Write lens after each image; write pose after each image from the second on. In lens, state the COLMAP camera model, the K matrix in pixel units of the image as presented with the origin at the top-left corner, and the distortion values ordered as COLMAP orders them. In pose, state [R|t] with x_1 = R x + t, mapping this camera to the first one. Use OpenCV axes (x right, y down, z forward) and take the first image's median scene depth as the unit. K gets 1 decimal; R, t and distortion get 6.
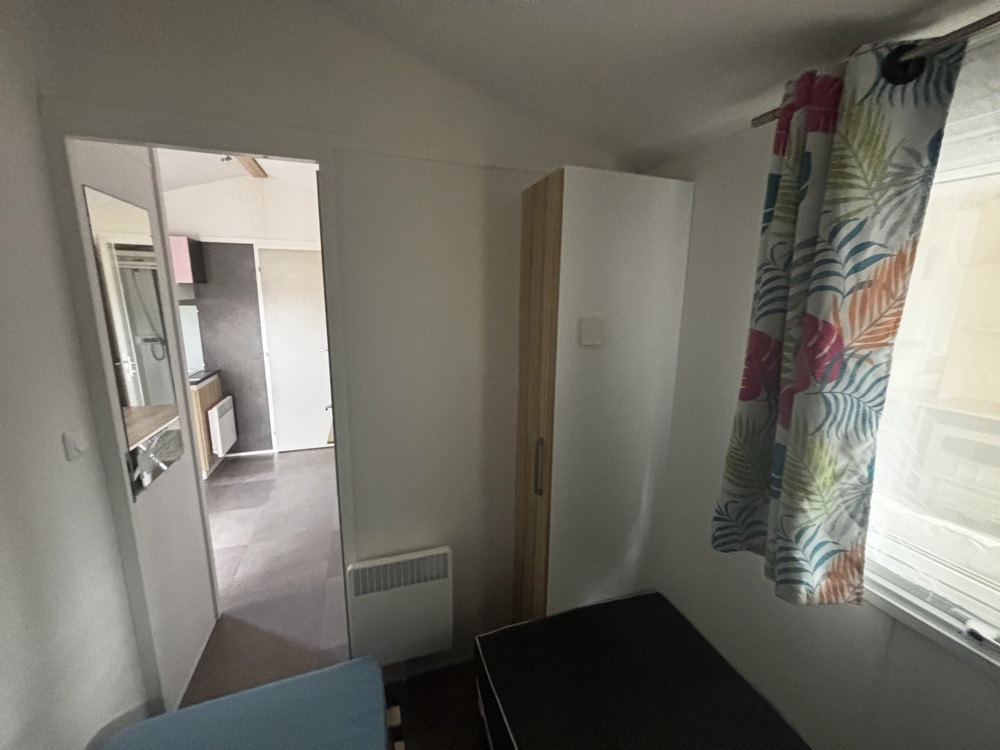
lens RADIAL K [[405.8, 0, 502.5], [0, 405.8, 375.9], [0, 0, 1]] dist [0.008432, 0.000441]
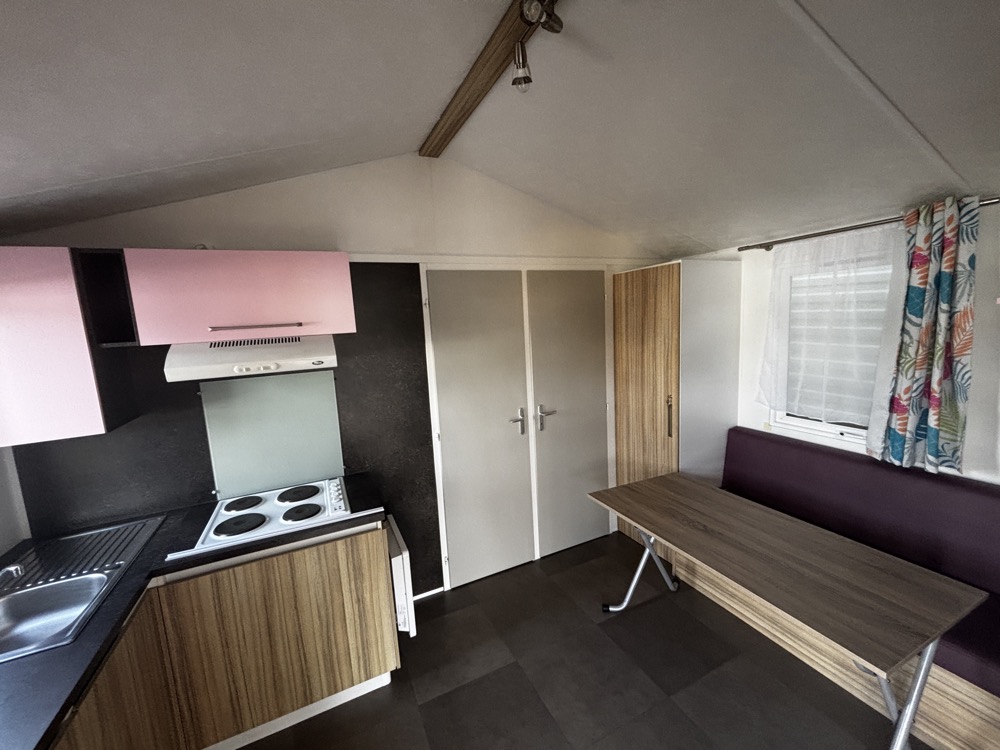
lens RADIAL K [[405.8, 0, 499.9], [0, 405.8, 374.7], [0, 0, 1]] dist [0.008432, 0.000441]
pose [[0.992047, -0.083094, 0.094540, -0.556085], [0.088995, 0.994223, -0.060002, -0.105677], [-0.089008, 0.067939, 0.993711, 0.380634]]
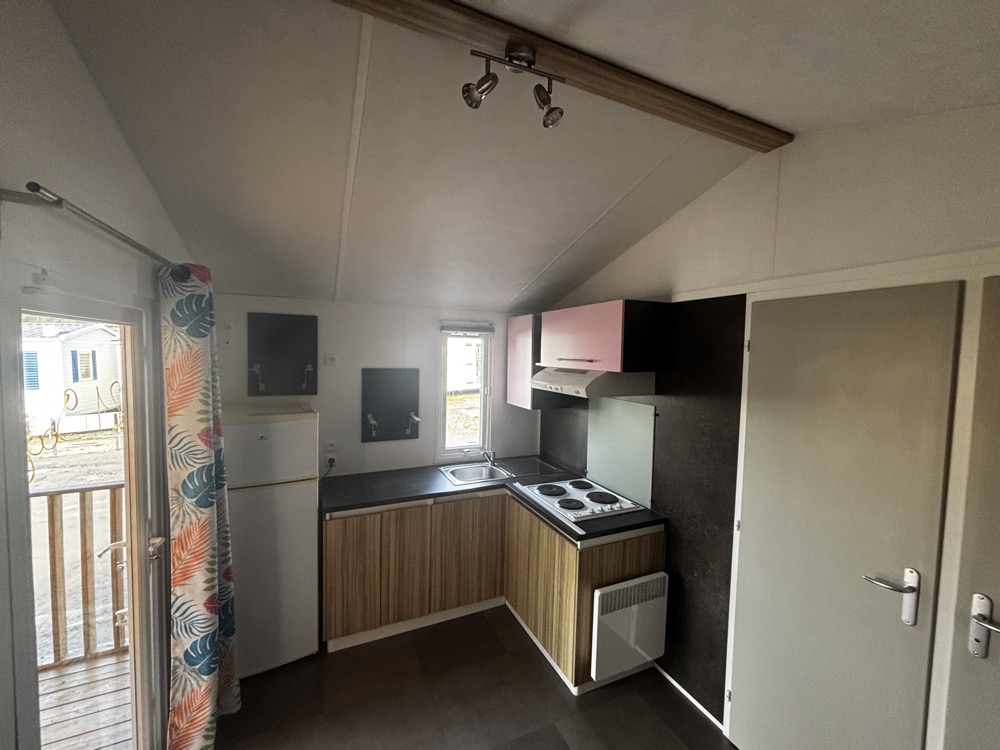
lens RADIAL K [[405.8, 0, 505.3], [0, 405.8, 374.0], [0, 0, 1]] dist [0.008432, 0.000441]
pose [[0.104661, 0.043365, -0.993562, -0.159590], [-0.211624, 0.977139, 0.020356, -0.179851], [0.971731, 0.208131, 0.111446, 0.683645]]
